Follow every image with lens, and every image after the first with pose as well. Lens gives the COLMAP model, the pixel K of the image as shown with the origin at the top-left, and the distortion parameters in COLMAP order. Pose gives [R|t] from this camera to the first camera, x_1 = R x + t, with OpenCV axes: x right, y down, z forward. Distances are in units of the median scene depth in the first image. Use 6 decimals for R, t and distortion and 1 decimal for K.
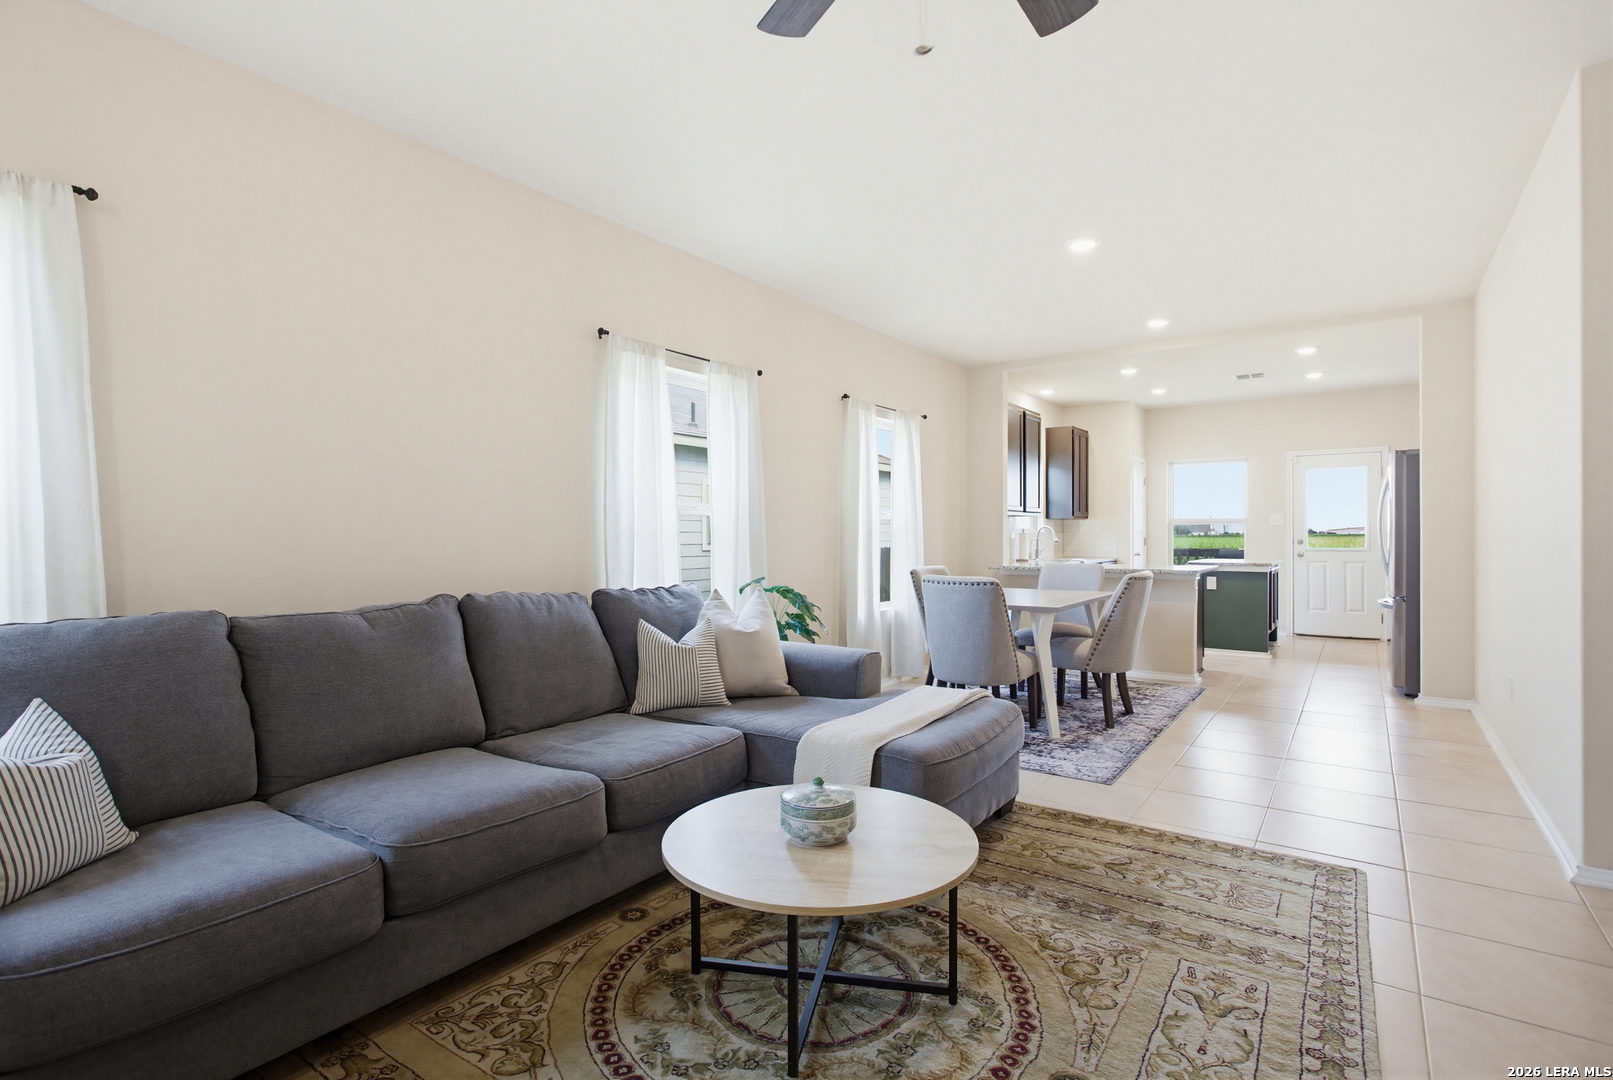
lens RADIAL K [[794.1, 0, 829.2], [0, 794.1, 535.5], [0, 0, 1]] dist [0.030303, -0.000050]
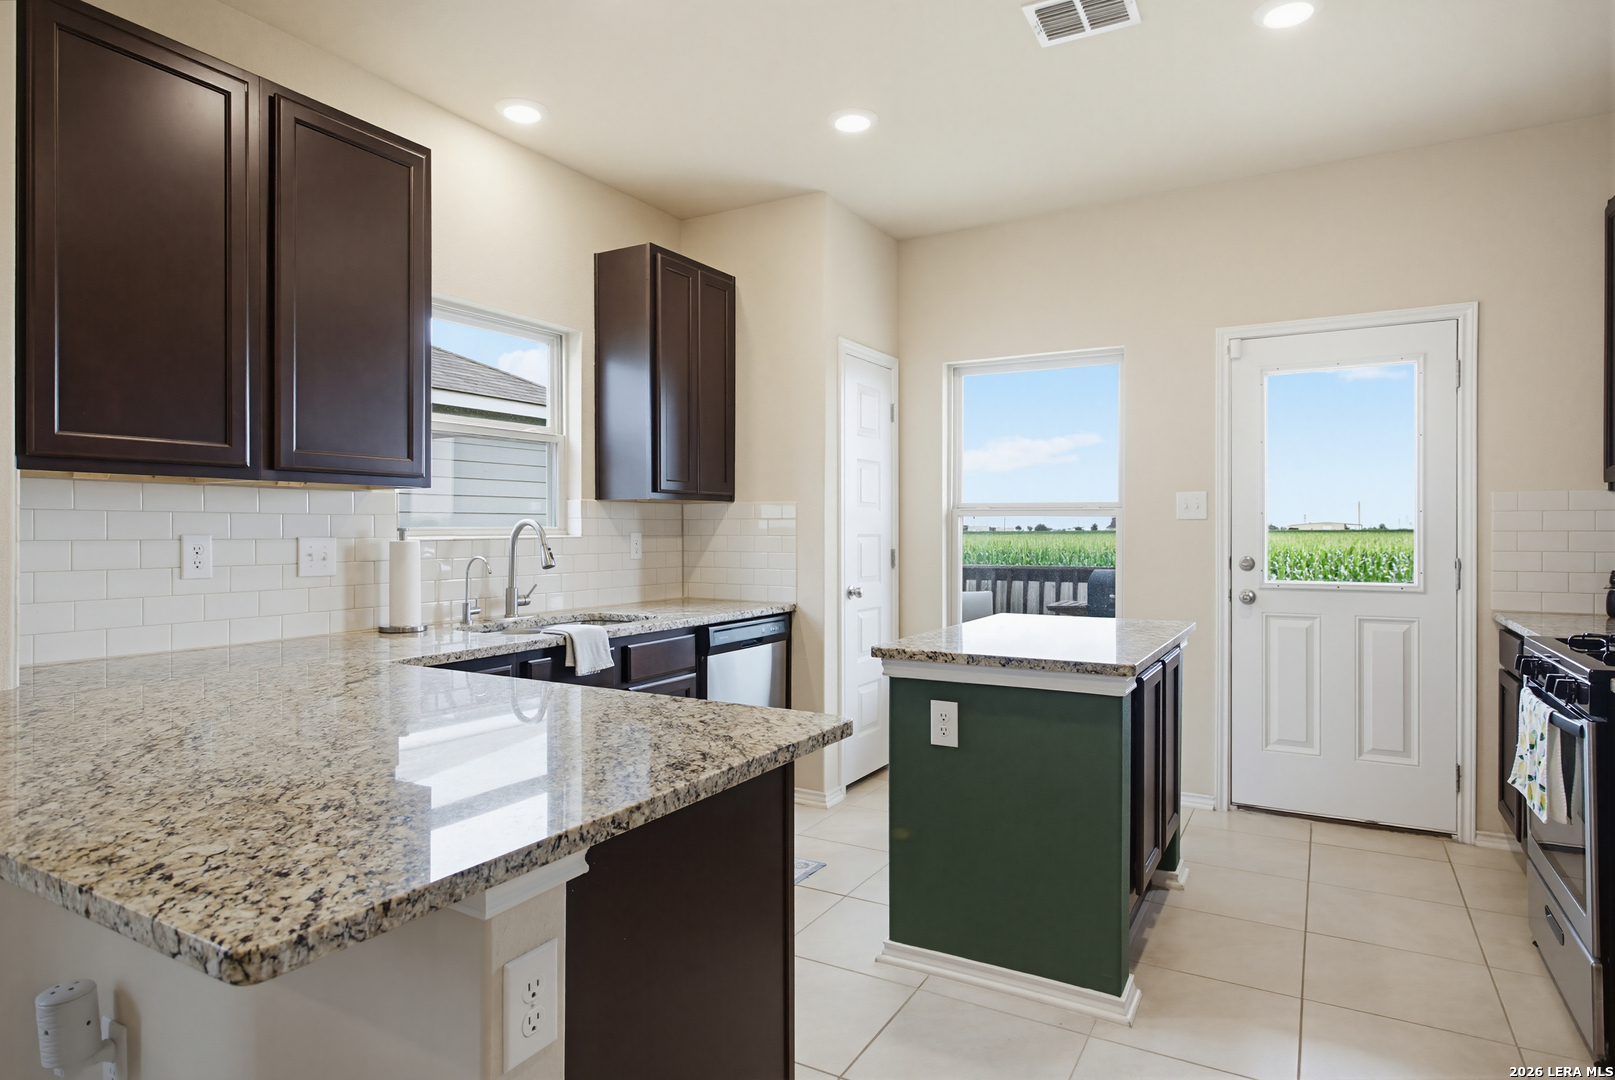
lens RADIAL K [[908.6, 0, 802.0], [0, 908.6, 533.7], [0, 0, 1]] dist [-0.007960, 0.000856]
pose [[0.998039, 0.002052, 0.062554, 0.349724], [-0.002293, 0.999990, 0.003772, -0.007669], [-0.062546, -0.003908, 0.998034, 0.585525]]
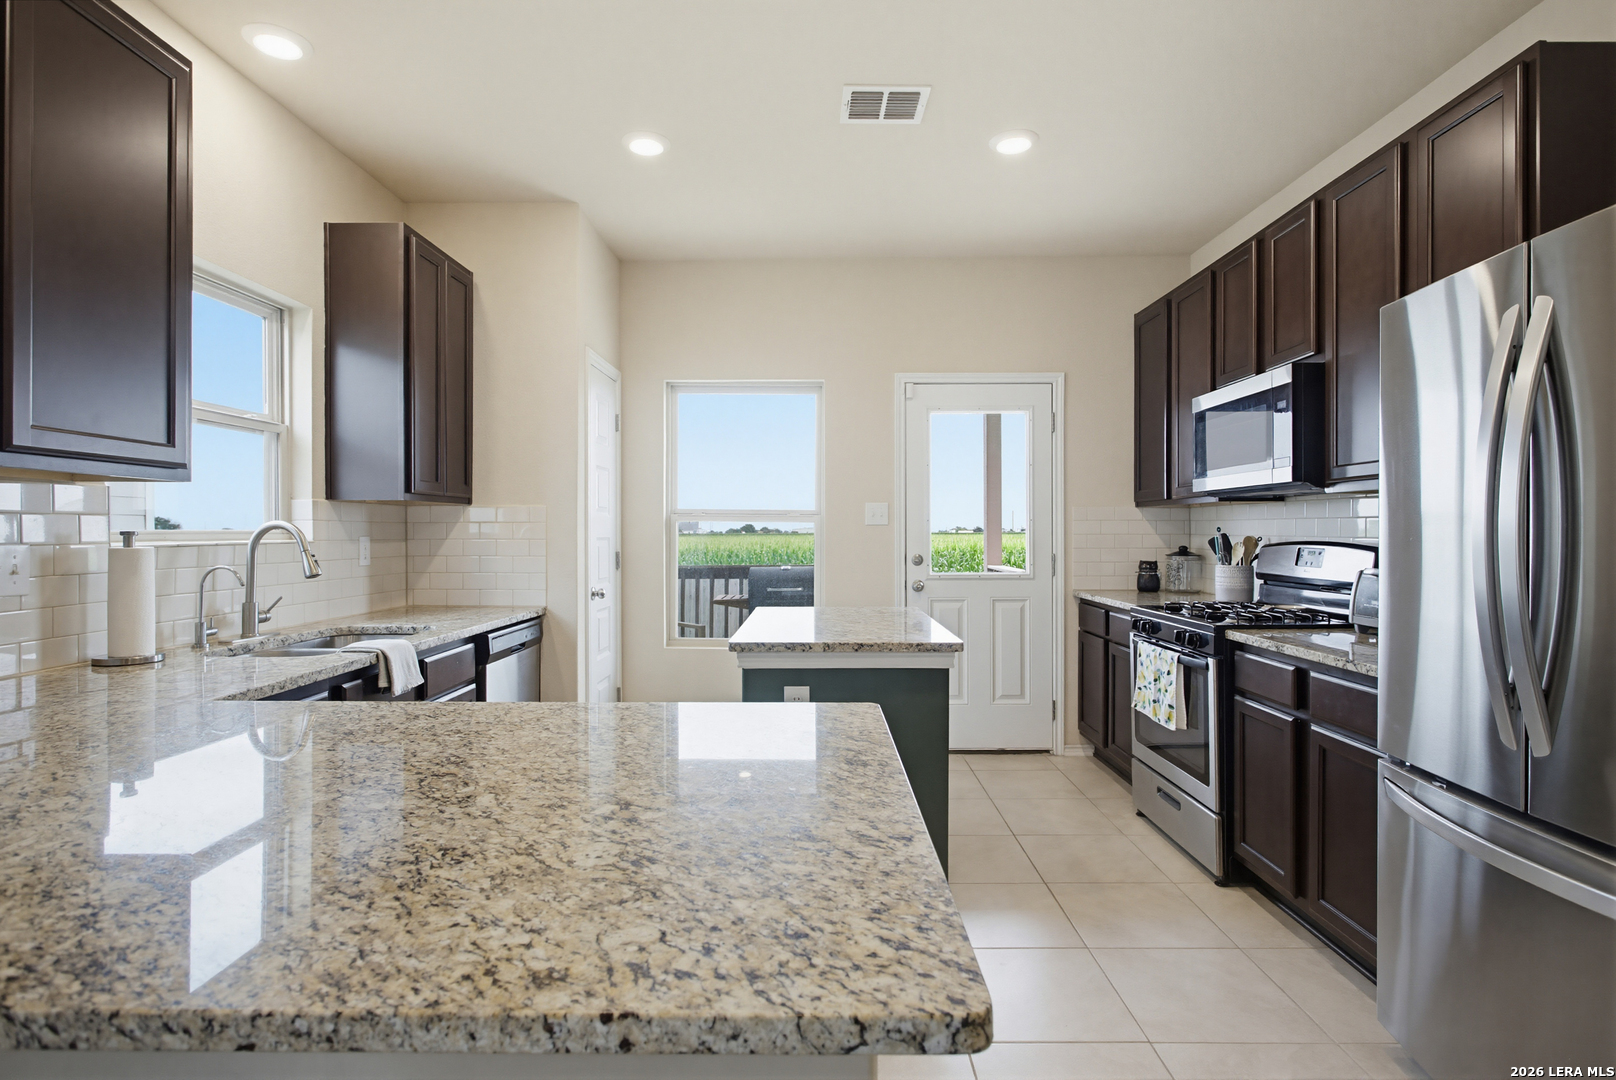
lens RADIAL K [[820.7, 0, 808.7], [0, 820.7, 534.8], [0, 0, 1]] dist [-0.008312, 0.000339]
pose [[0.837096, 0.001061, 0.547055, 0.260517], [-0.001750, 0.999998, 0.000738, -0.007690], [-0.547053, -0.001575, 0.837096, 0.621675]]
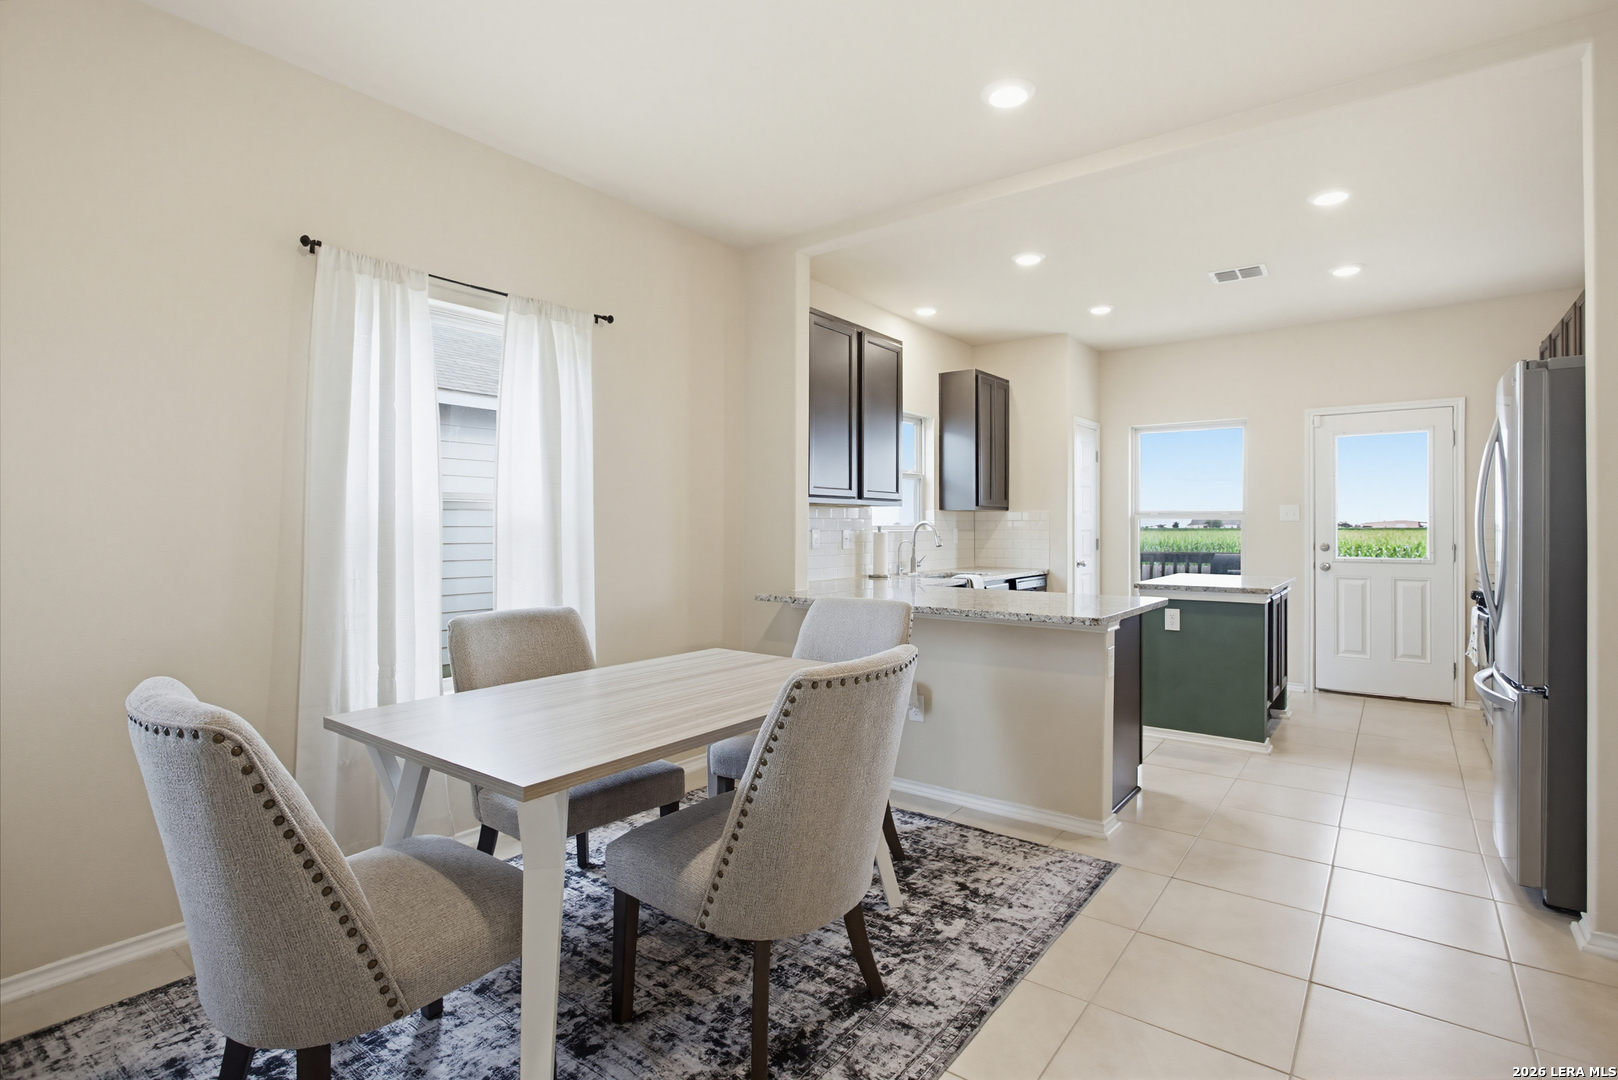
lens RADIAL K [[786.2, 0, 822.7], [0, 786.2, 524.4], [0, 0, 1]] dist [-0.003606, 0.000328]
pose [[0.998853, 0.003457, -0.047754, 0.211317], [-0.003613, 0.999988, -0.003185, -0.007237], [0.047742, 0.003354, 0.998854, 0.346688]]
